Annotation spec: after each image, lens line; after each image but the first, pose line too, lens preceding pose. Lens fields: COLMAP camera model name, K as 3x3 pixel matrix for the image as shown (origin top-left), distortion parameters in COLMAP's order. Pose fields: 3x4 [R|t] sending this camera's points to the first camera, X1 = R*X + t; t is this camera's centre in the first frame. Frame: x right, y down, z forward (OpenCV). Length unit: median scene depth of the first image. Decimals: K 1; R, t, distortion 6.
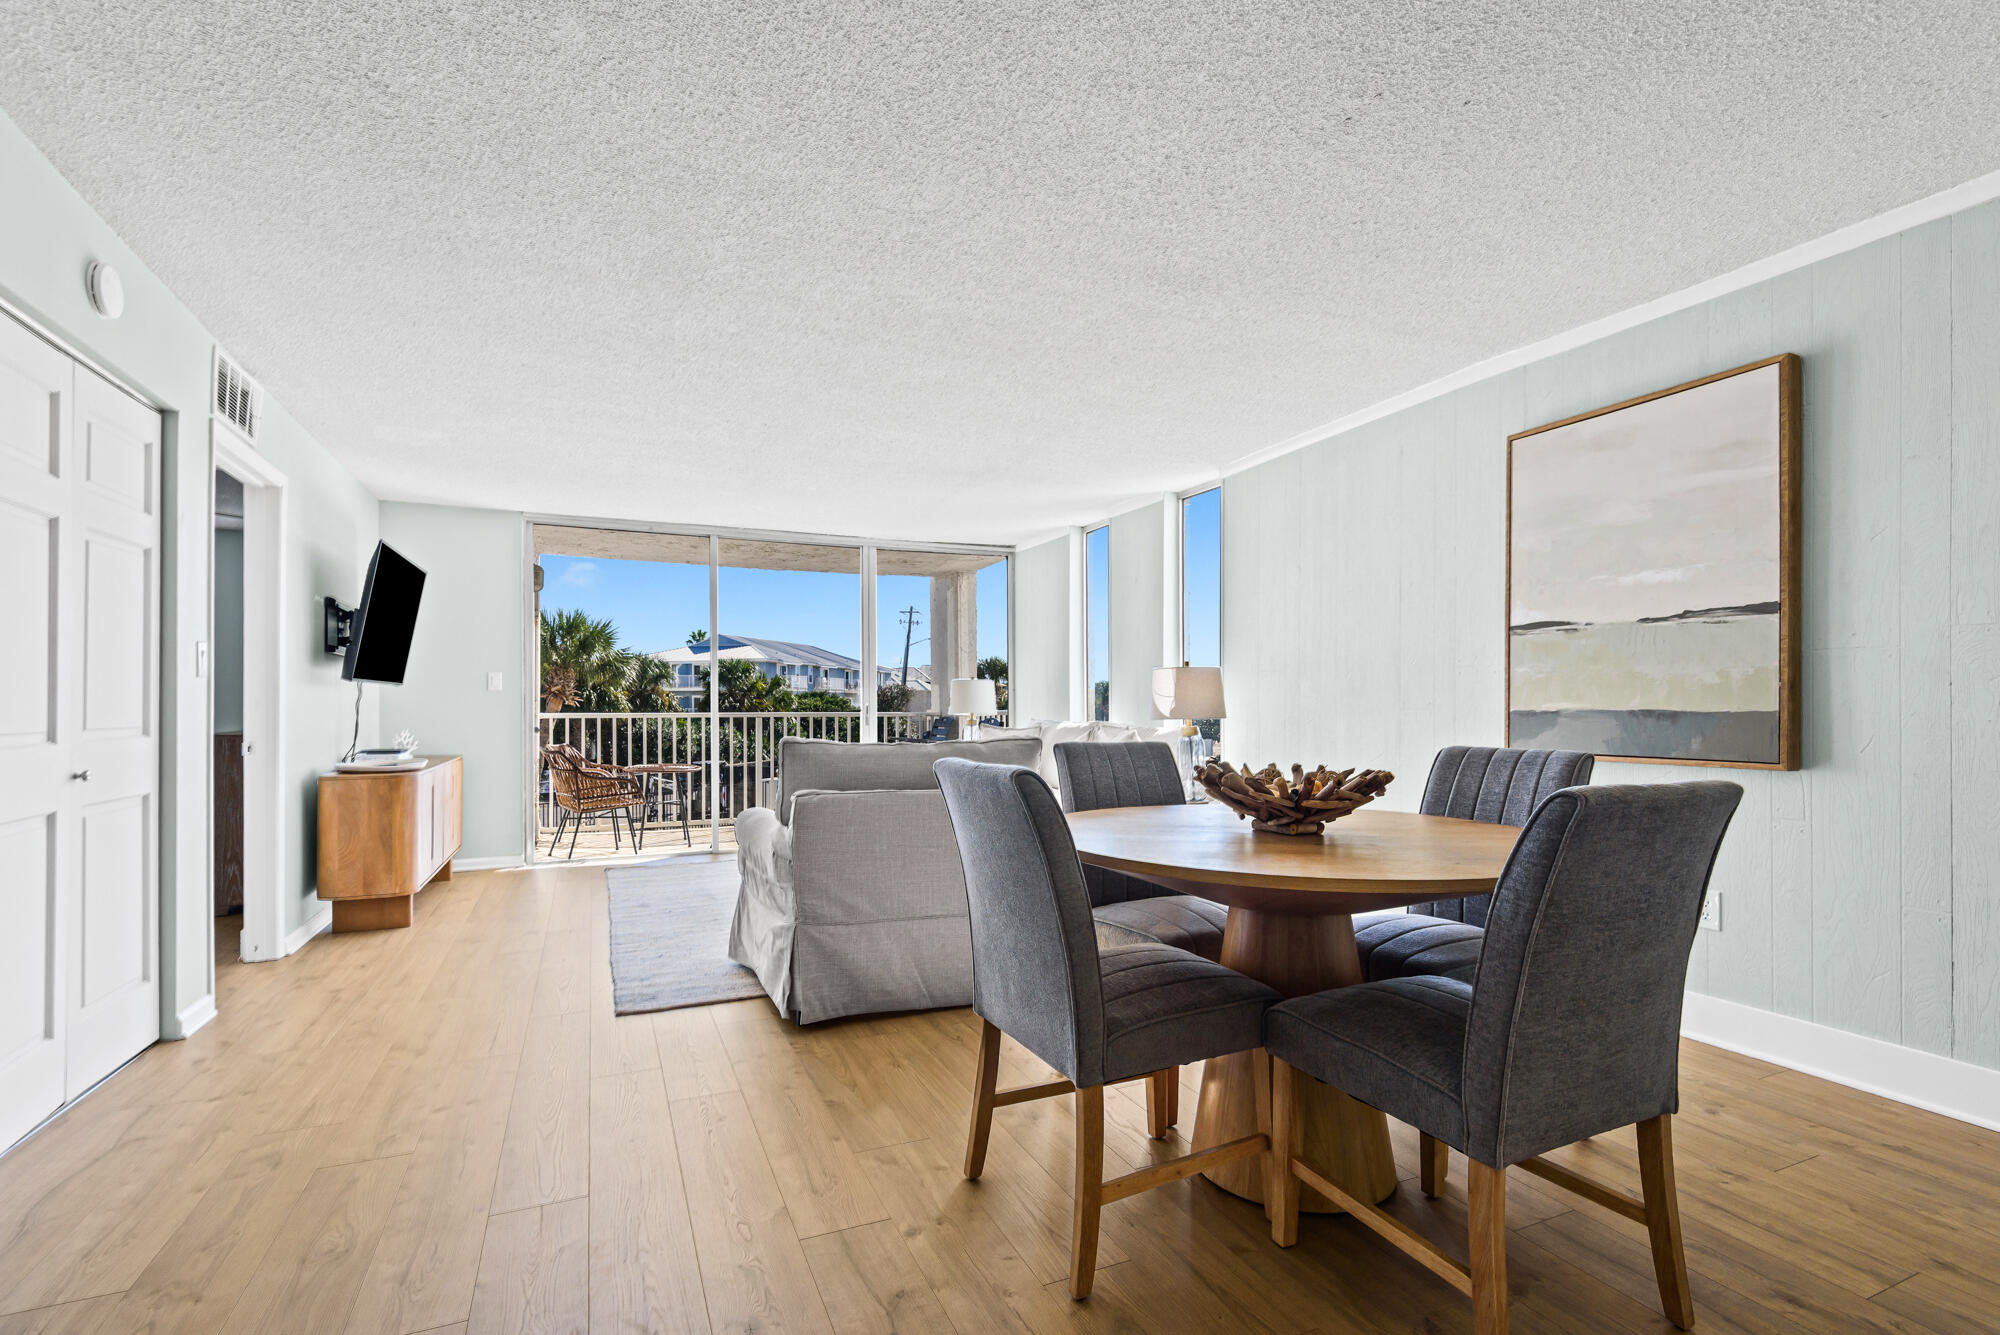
lens RADIAL K [[940.4, 0, 994.2], [0, 940.4, 698.5], [0, 0, 1]] dist [-0.002487, -0.000935]
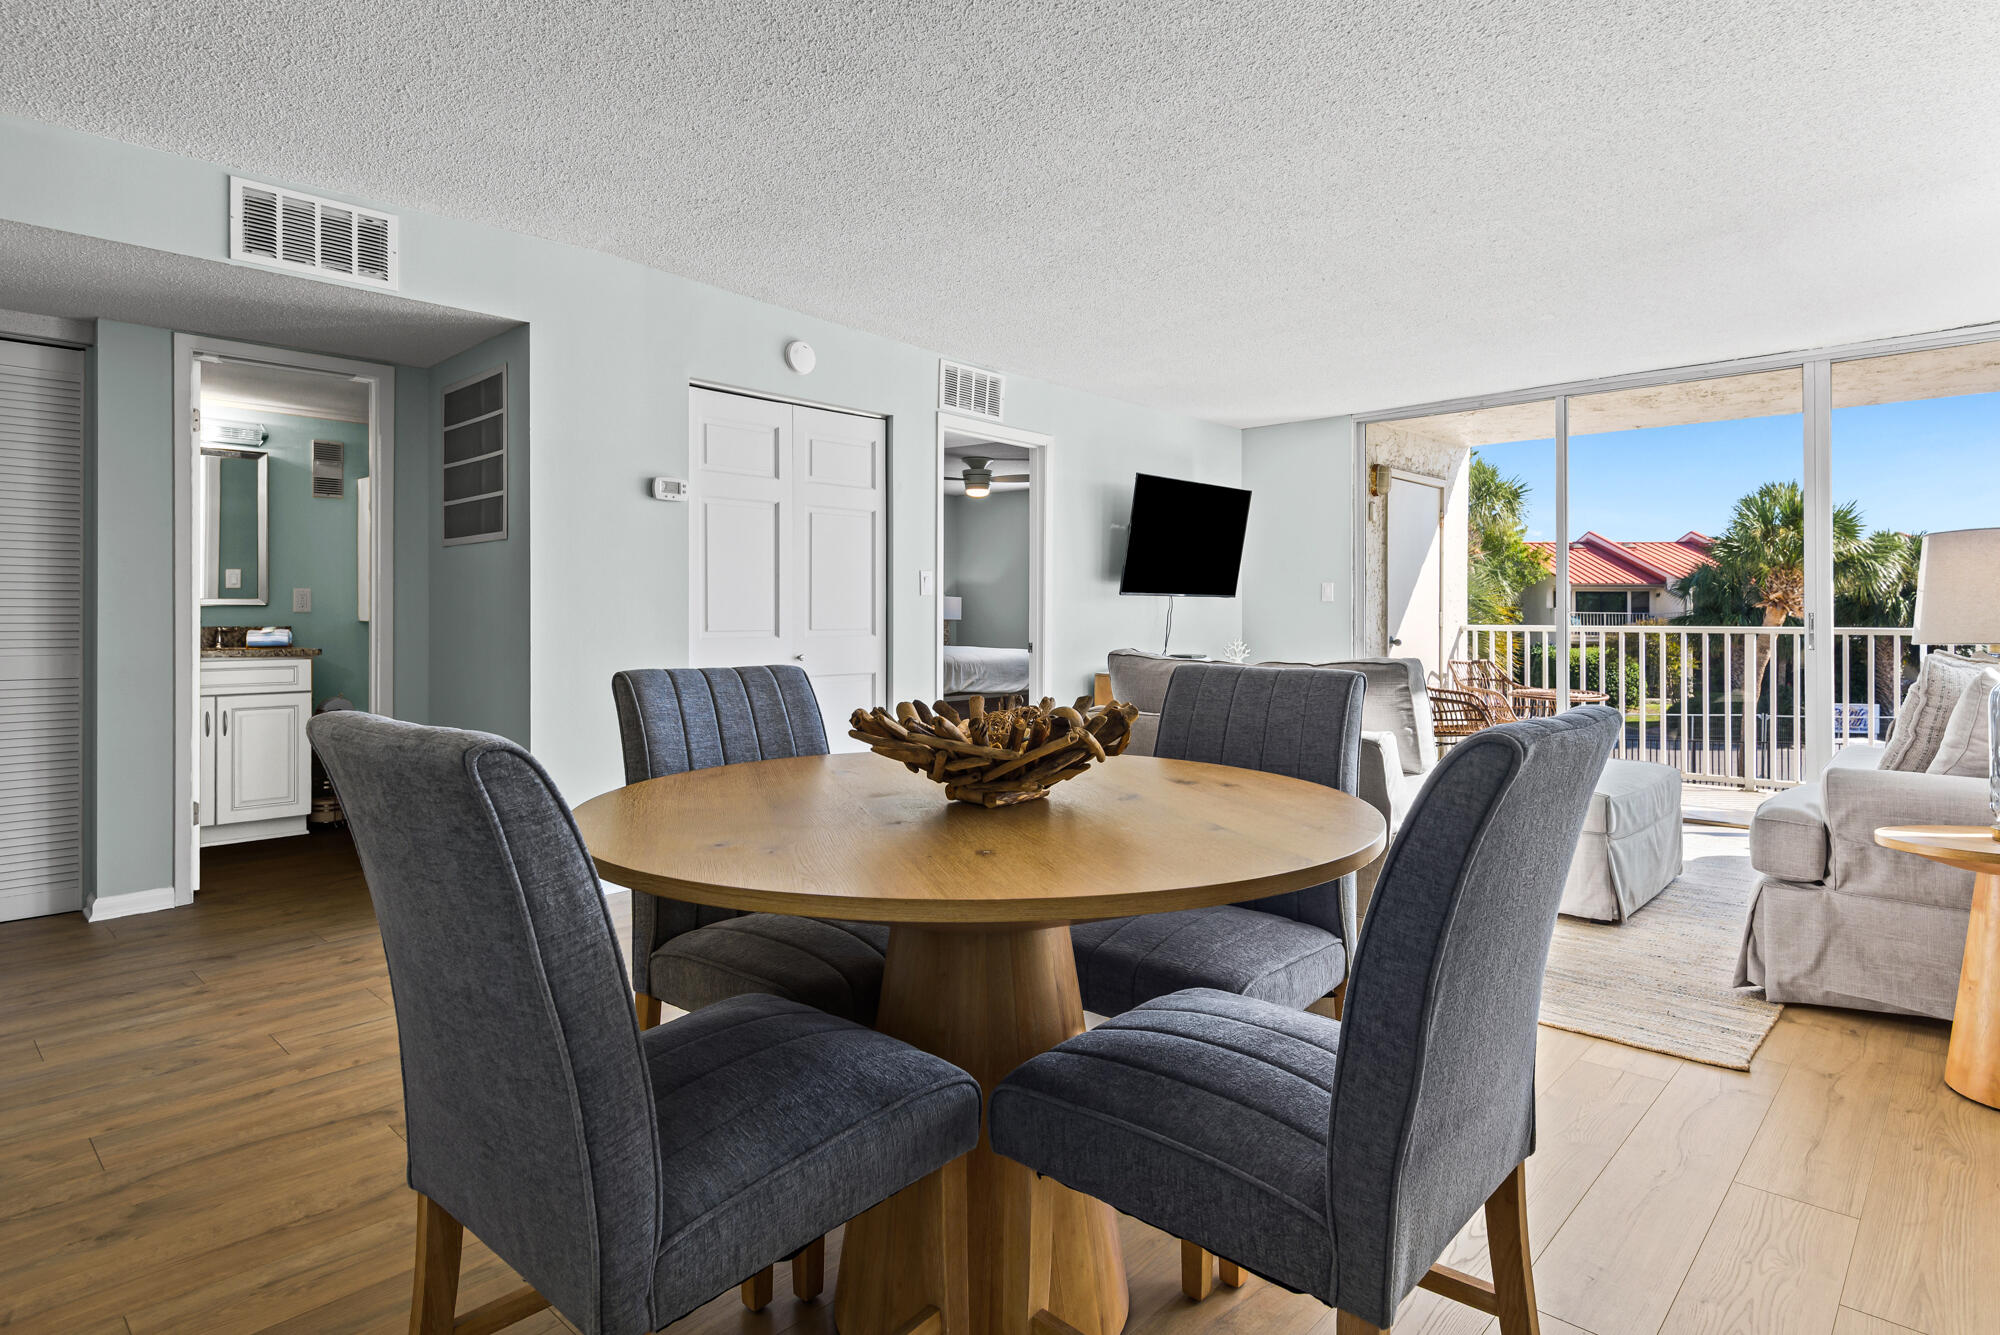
lens RADIAL K [[1083.1, 0, 1004.2], [0, 1083.1, 624.1], [0, 0, 1]] dist [0.021537, -0.015724]
pose [[0.405102, 0.006324, -0.914250, 0.285850], [0.005635, 0.999940, 0.009413, 0.002772], [0.914254, -0.008965, 0.405042, 0.177235]]
